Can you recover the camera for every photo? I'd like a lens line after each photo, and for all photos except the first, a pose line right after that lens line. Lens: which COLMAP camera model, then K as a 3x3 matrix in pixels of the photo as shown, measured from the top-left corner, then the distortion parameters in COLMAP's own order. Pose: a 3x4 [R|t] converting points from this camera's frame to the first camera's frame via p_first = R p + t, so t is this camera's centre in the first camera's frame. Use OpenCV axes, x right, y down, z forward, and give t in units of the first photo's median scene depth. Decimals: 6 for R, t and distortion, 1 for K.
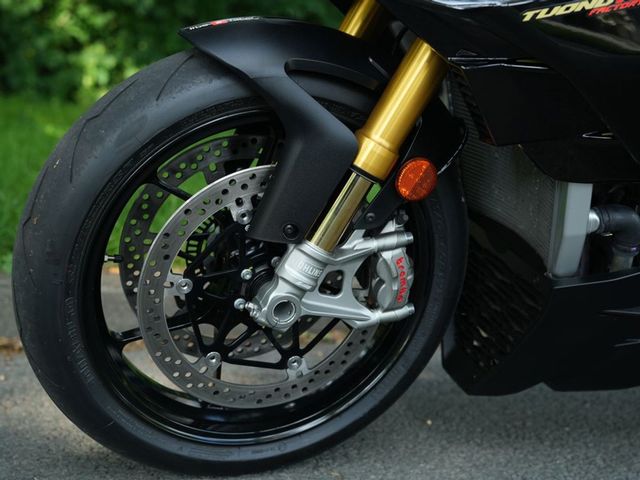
lens RADIAL K [[1016.0, 0, 320.0], [0, 1016.0, 240.0], [0, 0, 1]] dist [-0.087325, 1.023246]
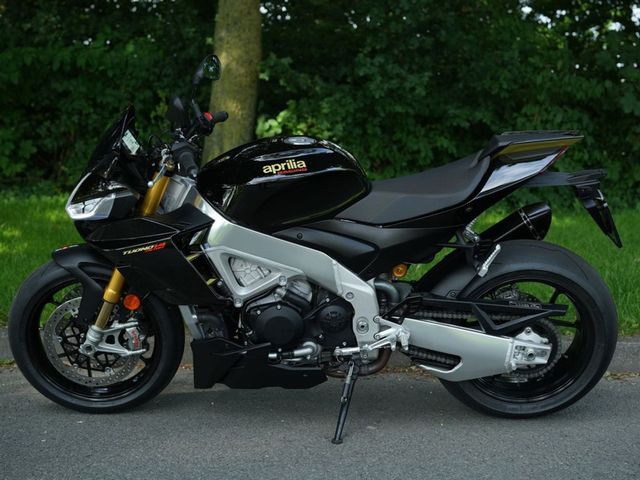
lens RADIAL K [[1016.0, 0, 320.0], [0, 1016.0, 240.0], [0, 0, 1]] dist [-0.087325, 1.023246]
pose [[0.923417, -0.012686, -0.383588, 1.575534], [-0.004213, 0.999058, -0.043183, -0.109189], [0.383774, 0.041492, 0.922494, -1.293939]]
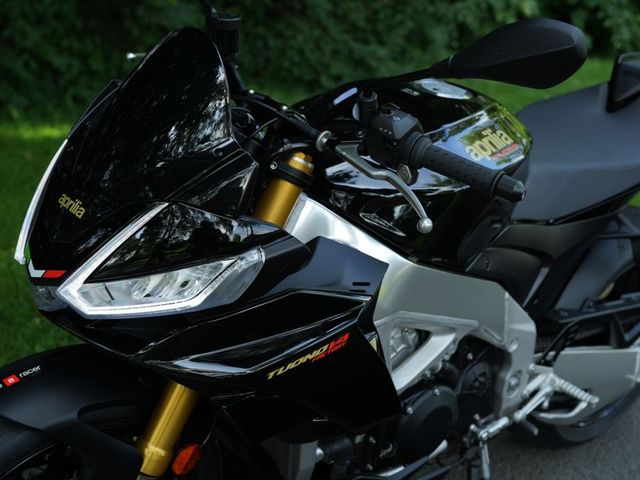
lens RADIAL K [[1016.0, 0, 320.0], [0, 1016.0, 240.0], [0, 0, 1]] dist [-0.087325, 1.023246]
pose [[0.937107, -0.137811, 0.320683, -0.114273], [0.102874, 0.986994, 0.123529, -0.460038], [-0.333536, -0.082770, 0.939097, -0.213781]]
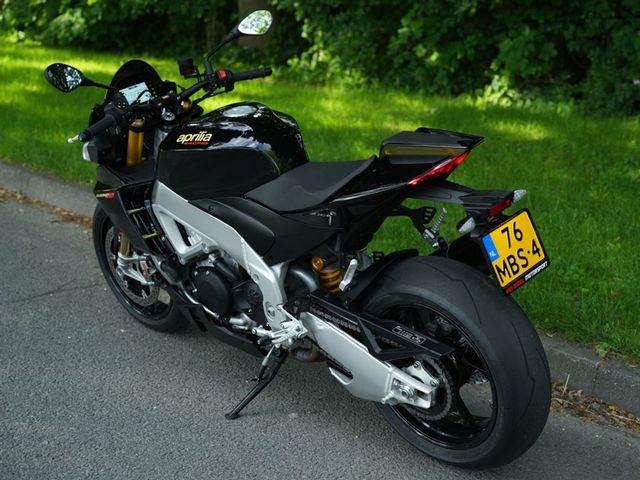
lens RADIAL K [[1016.0, 0, 320.0], [0, 1016.0, 240.0], [0, 0, 1]] dist [-0.087325, 1.023246]
pose [[0.403664, 0.189877, -0.894987, 2.933469], [-0.147393, 0.978946, 0.141211, -0.547326], [0.902957, 0.074913, 0.423151, 0.217289]]
